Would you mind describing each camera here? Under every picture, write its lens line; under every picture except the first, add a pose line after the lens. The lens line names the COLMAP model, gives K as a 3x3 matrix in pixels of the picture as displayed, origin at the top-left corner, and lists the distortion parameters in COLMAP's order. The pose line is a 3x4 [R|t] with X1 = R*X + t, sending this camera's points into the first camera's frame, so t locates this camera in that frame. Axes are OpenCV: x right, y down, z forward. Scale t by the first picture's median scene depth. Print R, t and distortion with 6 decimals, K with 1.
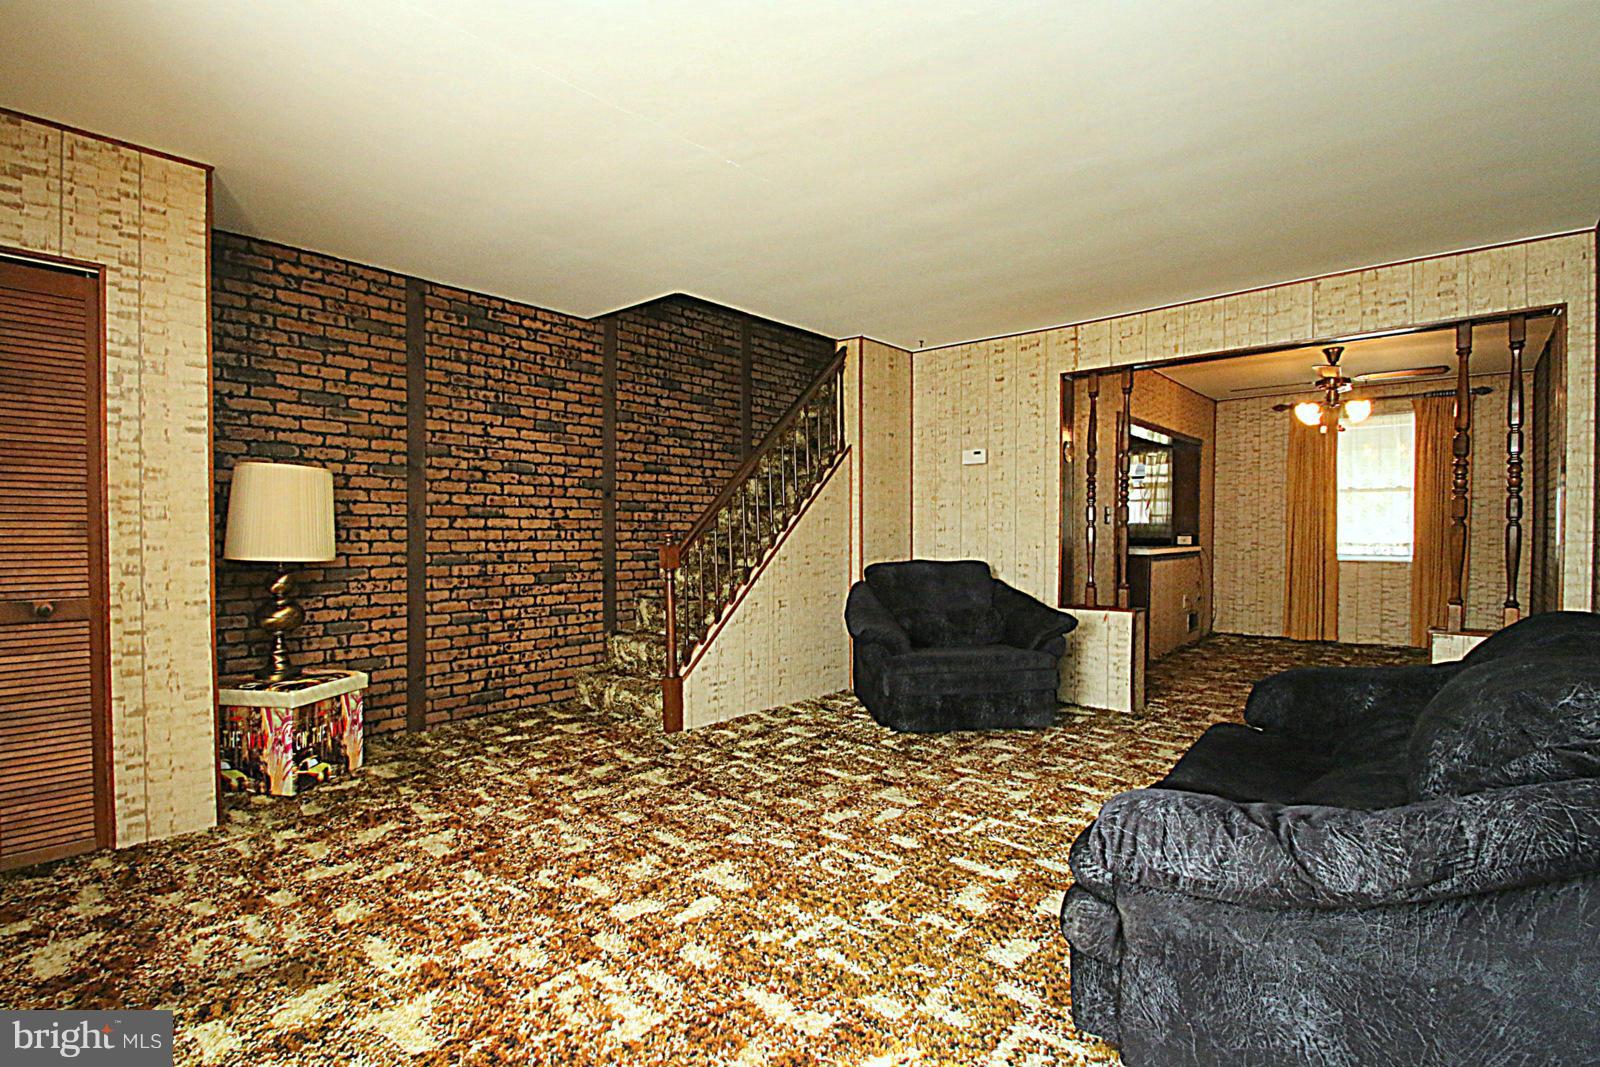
lens RADIAL K [[749.2, 0, 789.5], [0, 749.2, 532.3], [0, 0, 1]] dist [0.008405, -0.012750]
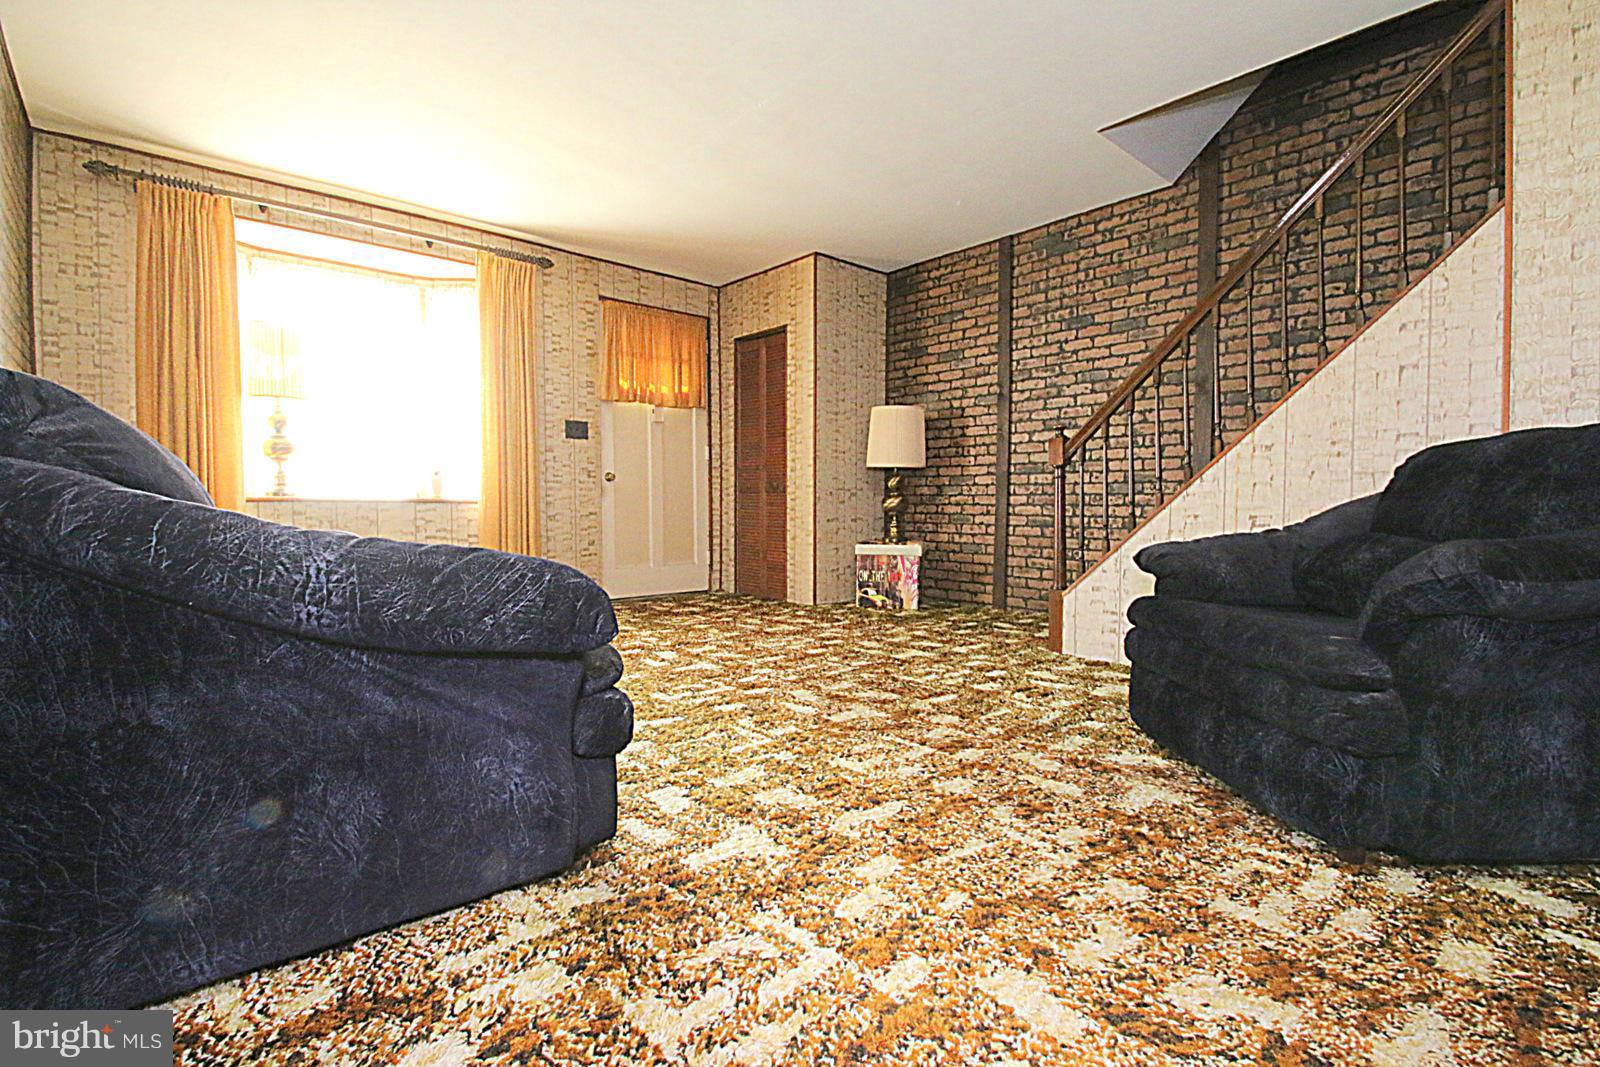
lens RADIAL K [[749.2, 0, 802.7], [0, 749.2, 524.5], [0, 0, 1]] dist [0.008405, -0.012750]
pose [[-0.117595, 0.020604, -0.992848, 0.727740], [-0.008438, 0.999728, 0.021746, 0.098869], [0.993026, 0.010935, -0.117389, 0.790914]]
